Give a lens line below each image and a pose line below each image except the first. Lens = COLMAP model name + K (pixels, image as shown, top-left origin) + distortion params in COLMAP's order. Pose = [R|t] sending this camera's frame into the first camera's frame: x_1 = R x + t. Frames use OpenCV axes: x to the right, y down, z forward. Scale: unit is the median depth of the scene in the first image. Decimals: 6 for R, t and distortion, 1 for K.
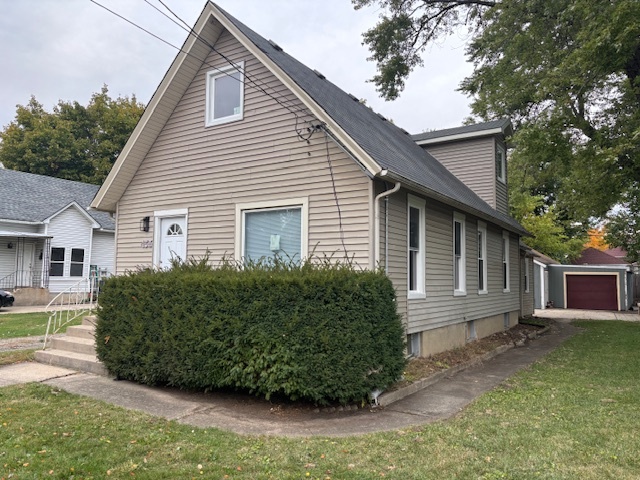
lens RADIAL K [[486.2, 0, 311.7], [0, 486.2, 239.0], [0, 0, 1]] dist [0.025346, -0.001986]
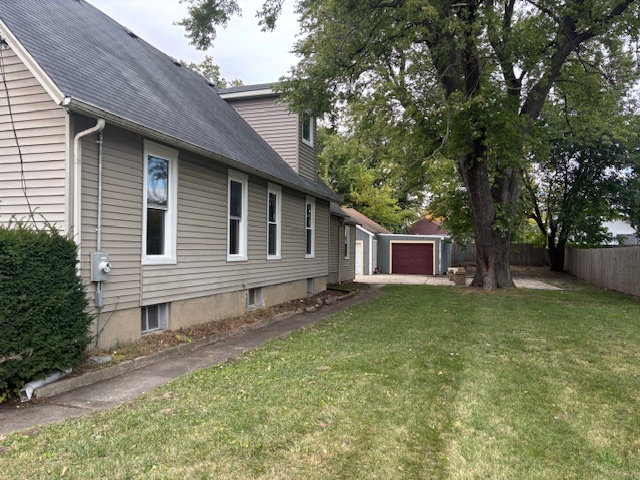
lens RADIAL K [[484.0, 0, 312.1], [0, 484.0, 242.5], [0, 0, 1]] dist [0.067312, -0.076800]
pose [[0.965029, 0.000174, 0.262143, 0.152920], [-0.017899, 0.997710, 0.065231, 0.014054], [-0.261531, -0.067642, 0.962822, 0.061305]]
